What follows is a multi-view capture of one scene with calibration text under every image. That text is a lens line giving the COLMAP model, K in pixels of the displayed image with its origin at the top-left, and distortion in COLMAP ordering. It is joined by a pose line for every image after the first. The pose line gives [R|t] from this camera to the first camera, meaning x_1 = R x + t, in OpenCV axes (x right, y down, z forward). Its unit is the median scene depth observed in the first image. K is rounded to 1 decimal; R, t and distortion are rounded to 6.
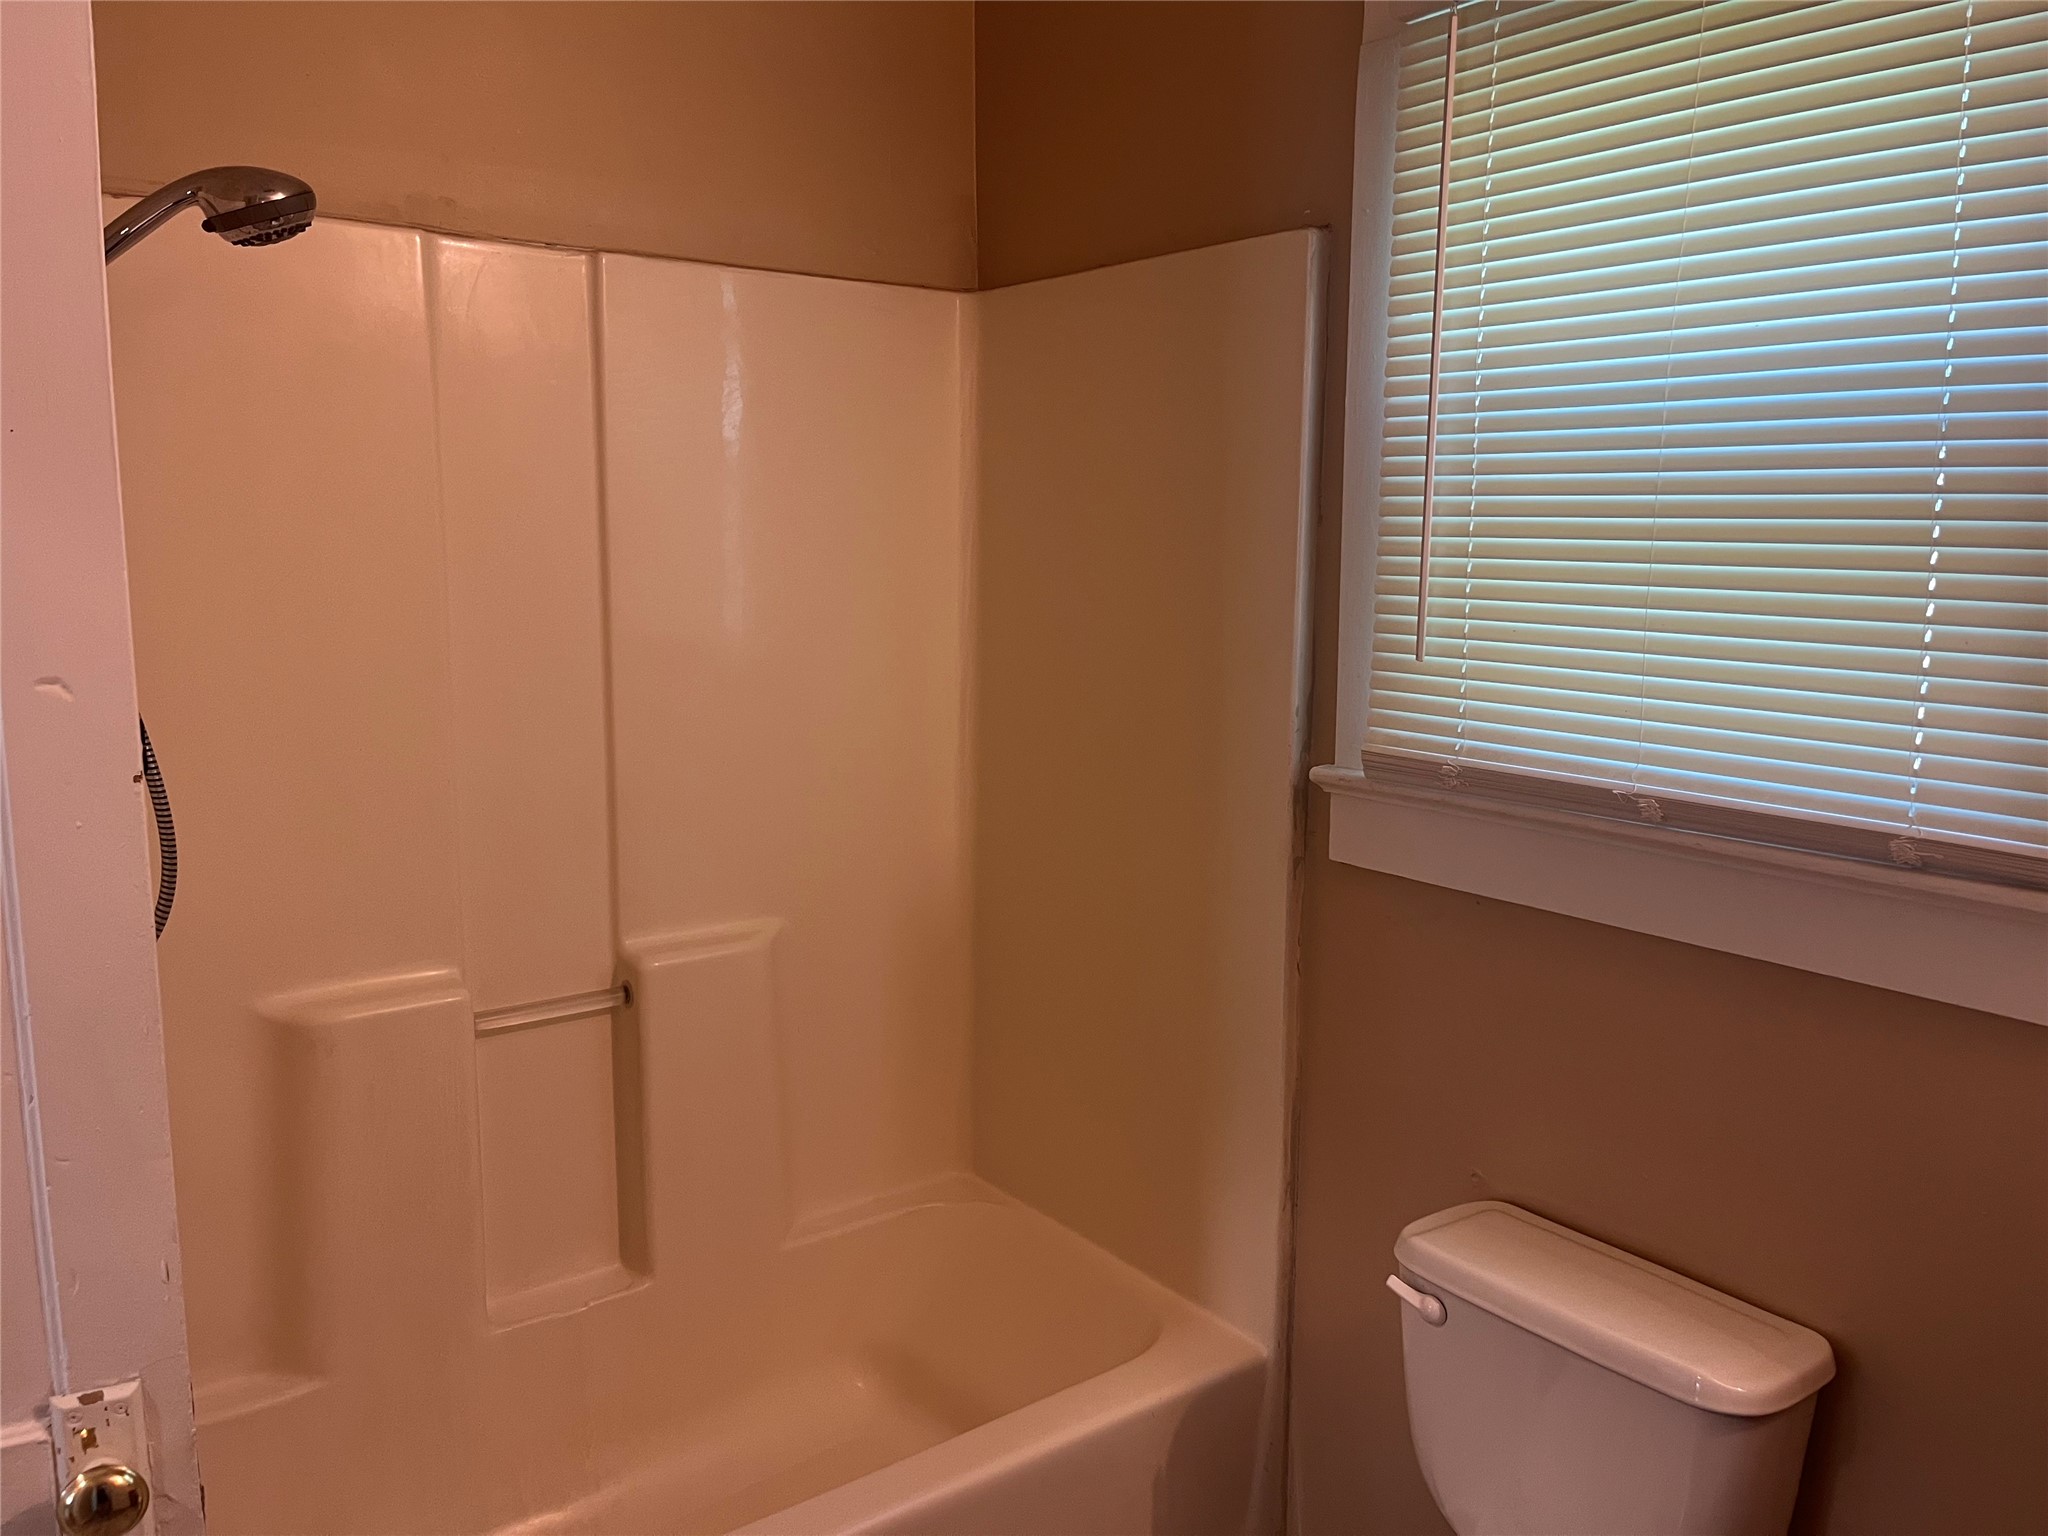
lens RADIAL K [[1560.1, 0, 1026.6], [0, 1560.1, 776.6], [0, 0, 1]] dist [0.064954, -0.086054]
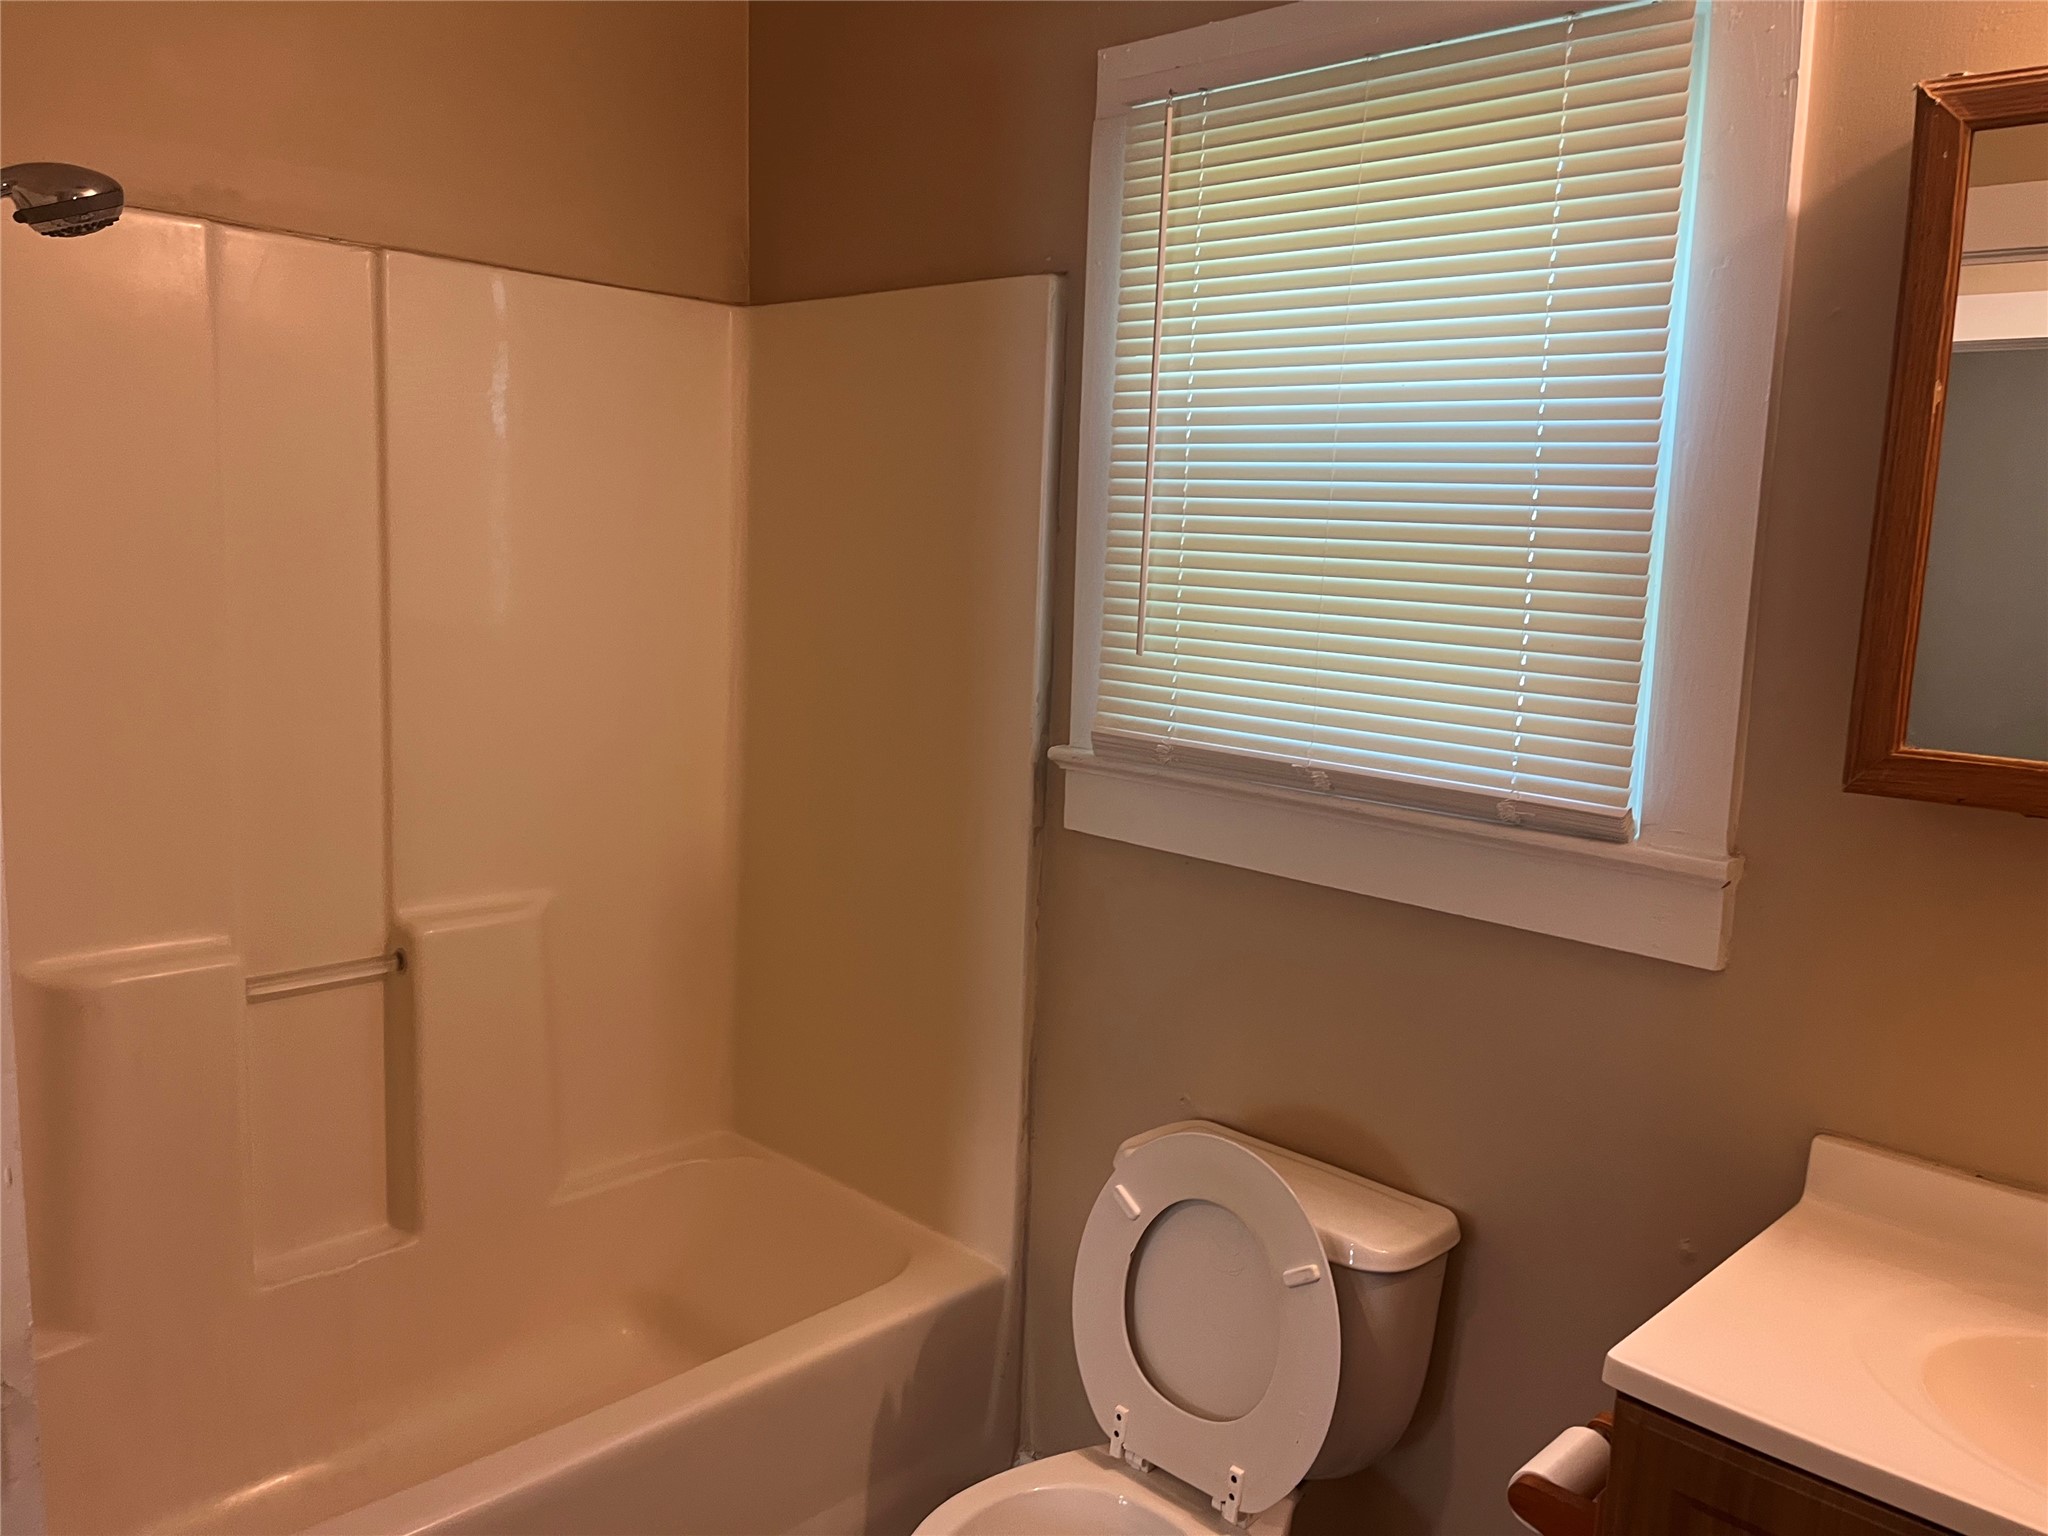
lens RADIAL K [[1560.1, 0, 1033.0], [0, 1560.1, 769.7], [0, 0, 1]] dist [0.064954, -0.086054]
pose [[0.986985, 0.009473, 0.160536, -0.011275], [-0.008591, 0.999944, -0.006190, 0.017385], [-0.160585, 0.004730, 0.987011, -0.116157]]
